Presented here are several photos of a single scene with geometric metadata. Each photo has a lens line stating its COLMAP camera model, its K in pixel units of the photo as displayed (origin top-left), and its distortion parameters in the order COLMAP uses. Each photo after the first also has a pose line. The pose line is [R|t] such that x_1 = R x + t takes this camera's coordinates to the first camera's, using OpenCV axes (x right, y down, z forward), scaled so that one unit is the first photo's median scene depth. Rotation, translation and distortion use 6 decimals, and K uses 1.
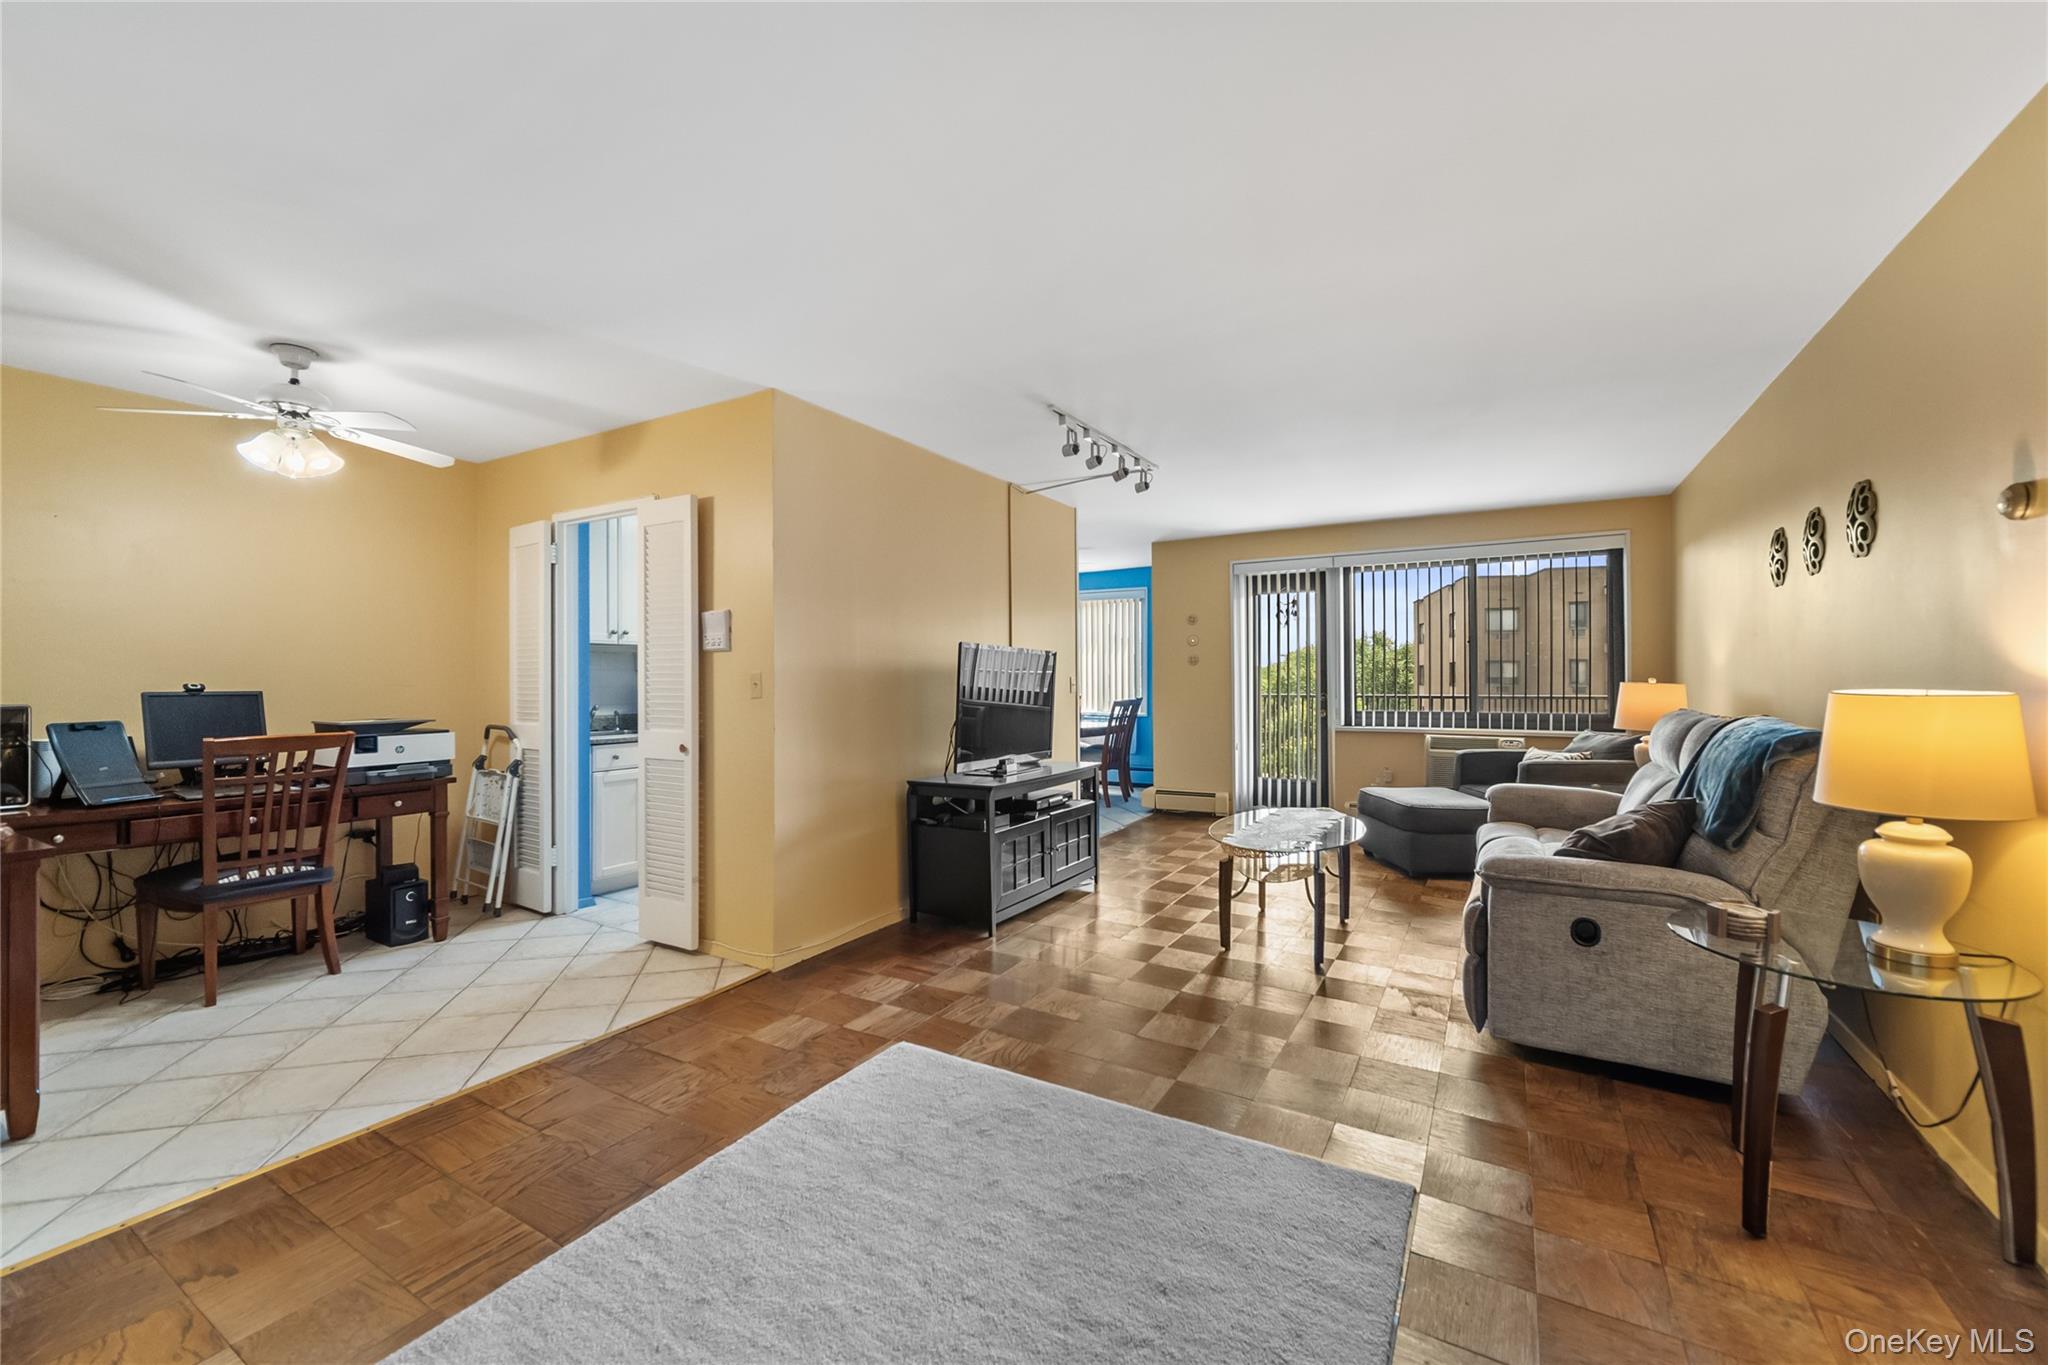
lens RADIAL K [[817.0, 0, 1008.3], [0, 817.0, 681.0], [0, 0, 1]] dist [-0.000608, -0.000592]
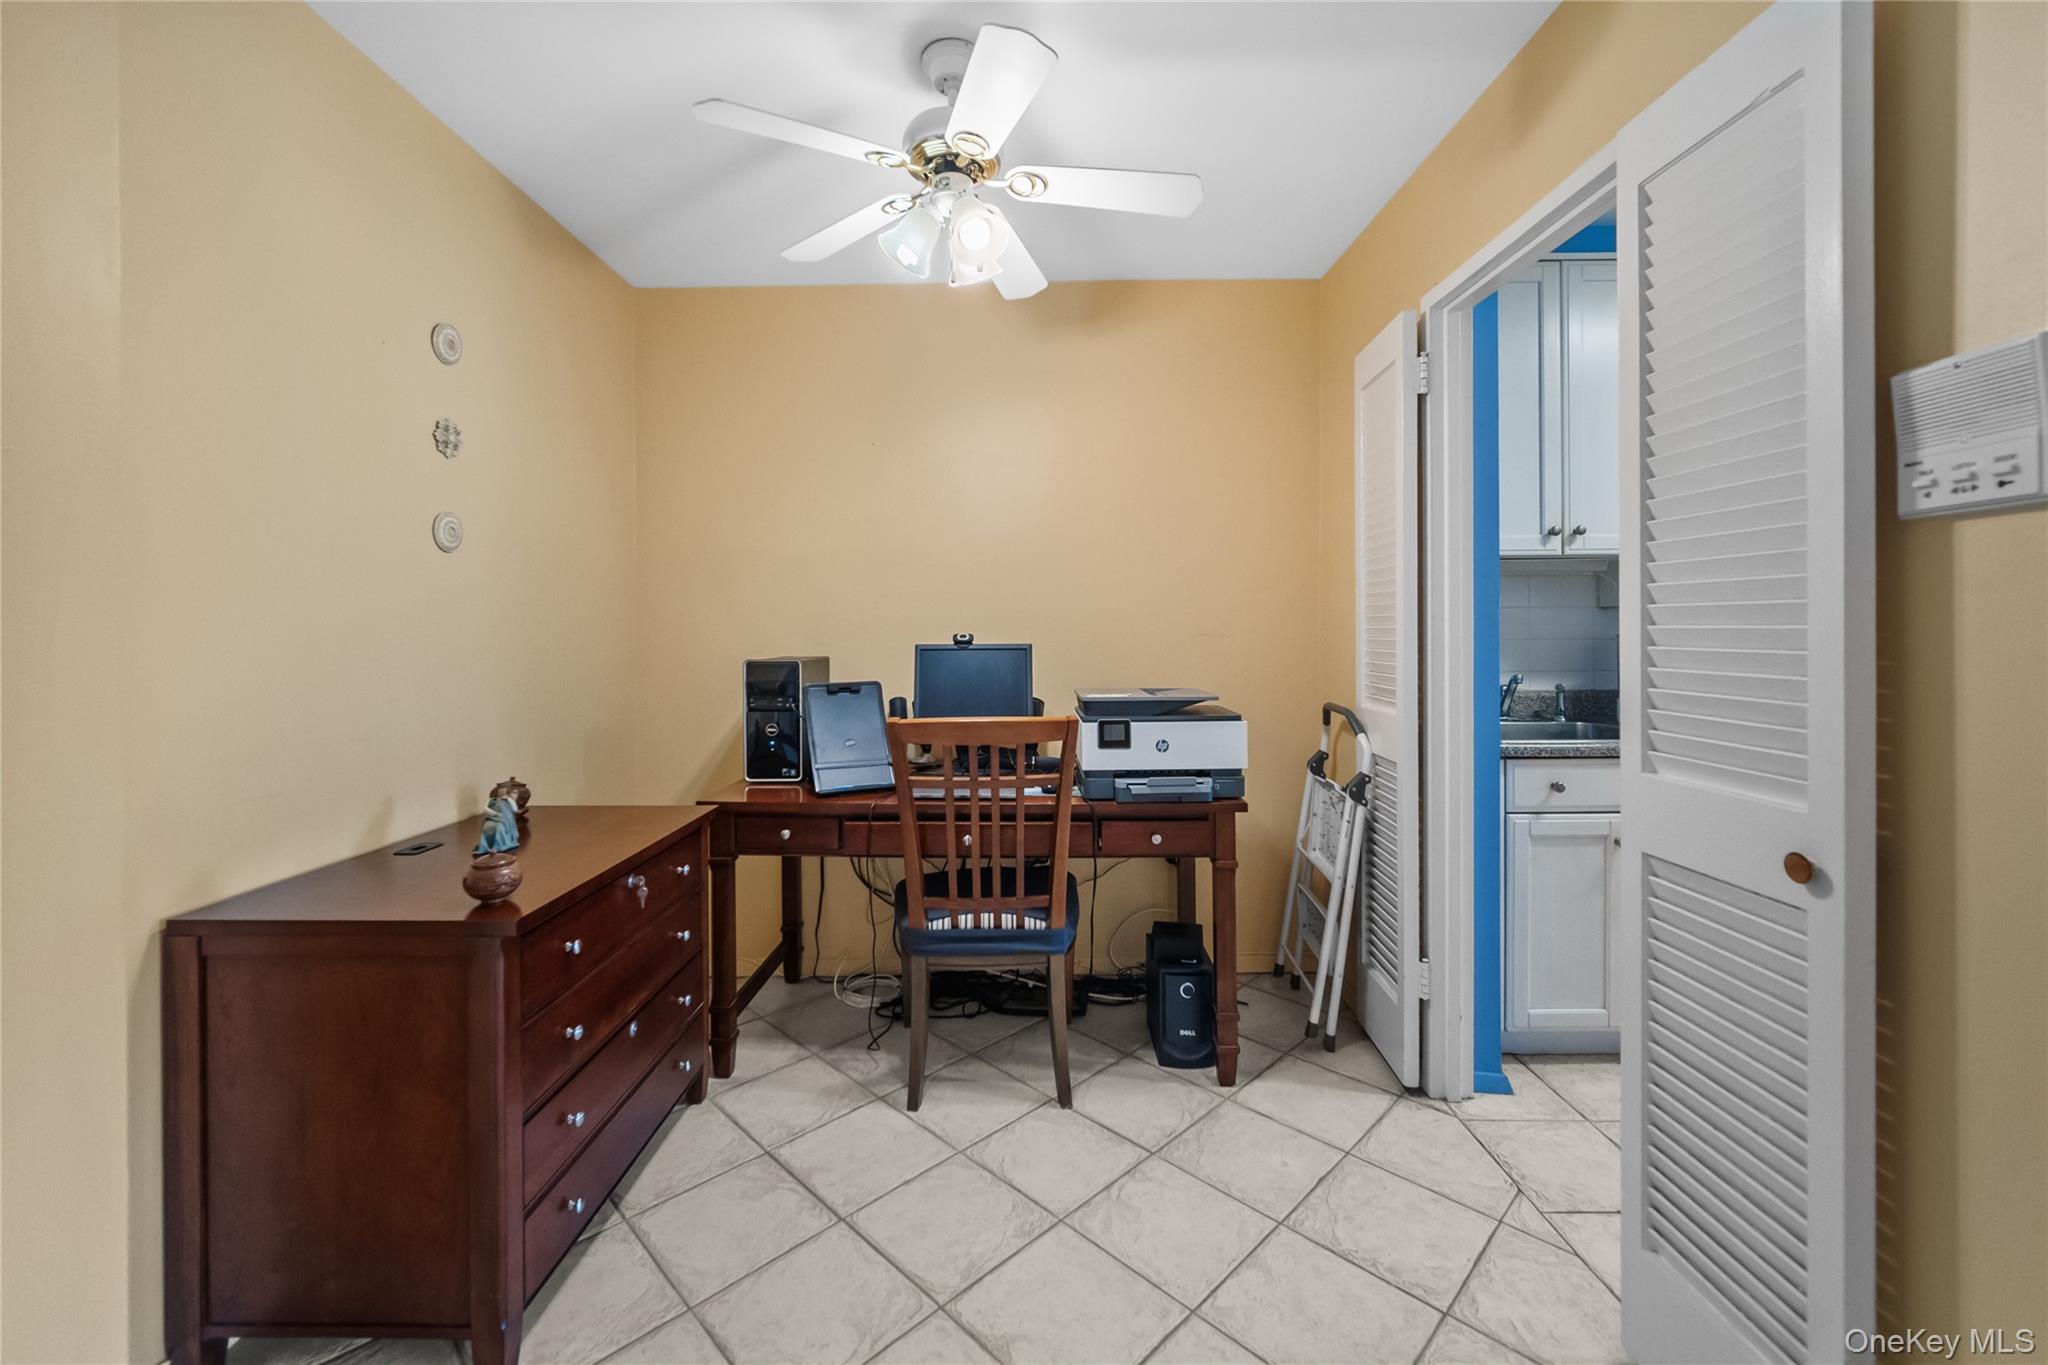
lens RADIAL K [[817.0, 0, 1024.9], [0, 817.0, 630.3], [0, 0, 1]] dist [-0.000608, -0.000592]
pose [[0.513174, 0.000351, -0.858284, -0.274050], [0.003350, 0.999991, 0.002413, -0.001576], [0.858278, -0.004114, 0.513169, 0.580847]]
